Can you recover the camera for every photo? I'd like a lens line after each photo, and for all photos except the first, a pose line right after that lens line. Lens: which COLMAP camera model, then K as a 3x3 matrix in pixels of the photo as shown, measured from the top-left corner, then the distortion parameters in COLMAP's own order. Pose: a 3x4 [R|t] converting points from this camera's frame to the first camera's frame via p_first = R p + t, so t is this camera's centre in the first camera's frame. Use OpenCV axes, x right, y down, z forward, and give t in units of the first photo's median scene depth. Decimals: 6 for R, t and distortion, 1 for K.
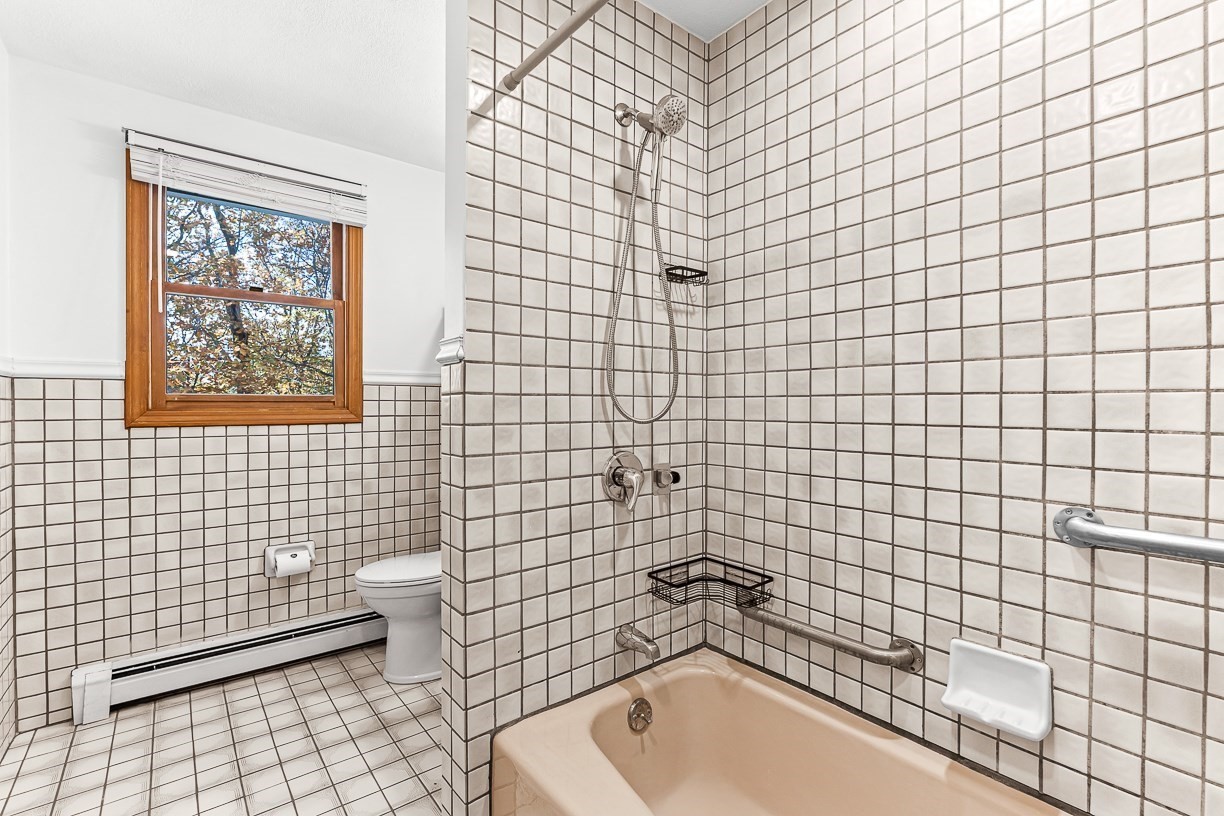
lens RADIAL K [[548.2, 0, 613.0], [0, 548.2, 406.2], [0, 0, 1]] dist [-0.000814, -0.000001]
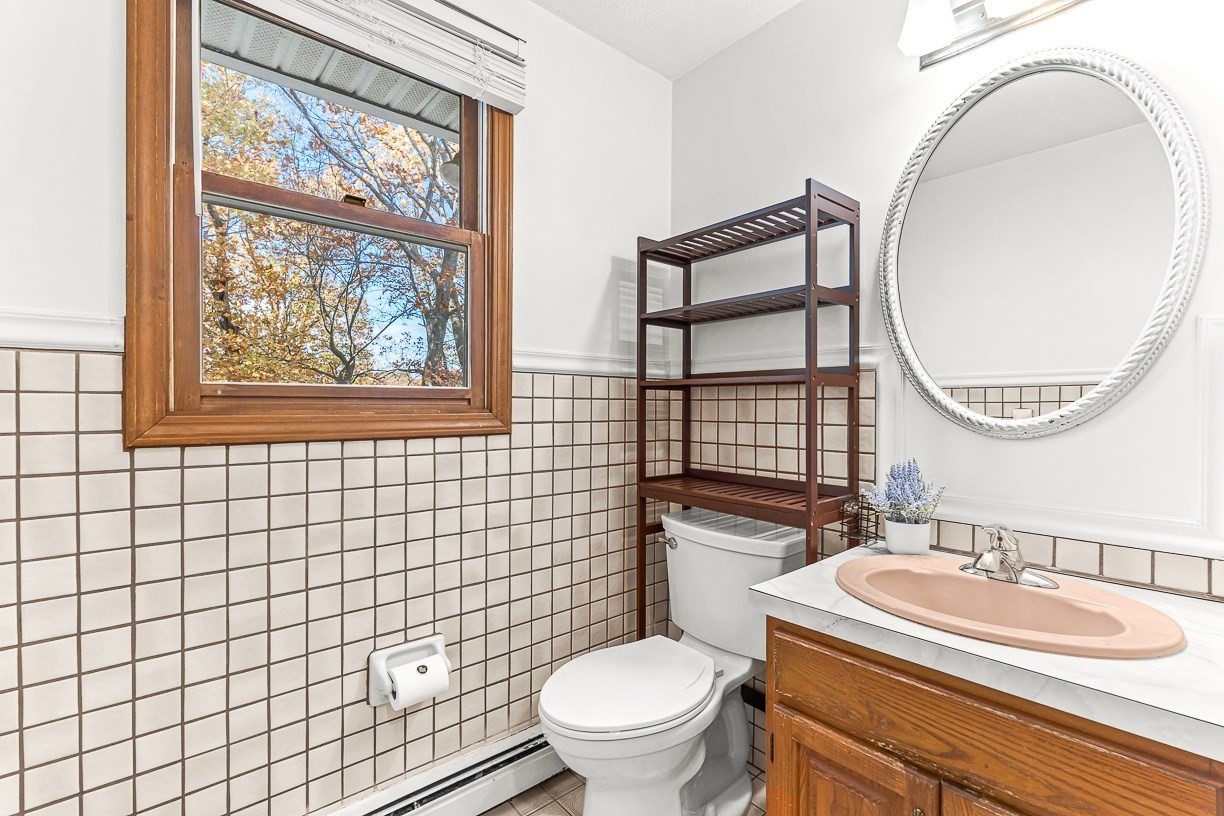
lens RADIAL K [[548.2, 0, 610.6], [0, 548.2, 408.4], [0, 0, 1]] dist [-0.000814, -0.000001]
pose [[0.998959, -0.000419, 0.045622, -0.417178], [0.000485, 0.999999, -0.001434, 0.003065], [-0.045621, 0.001455, 0.998958, 0.425603]]
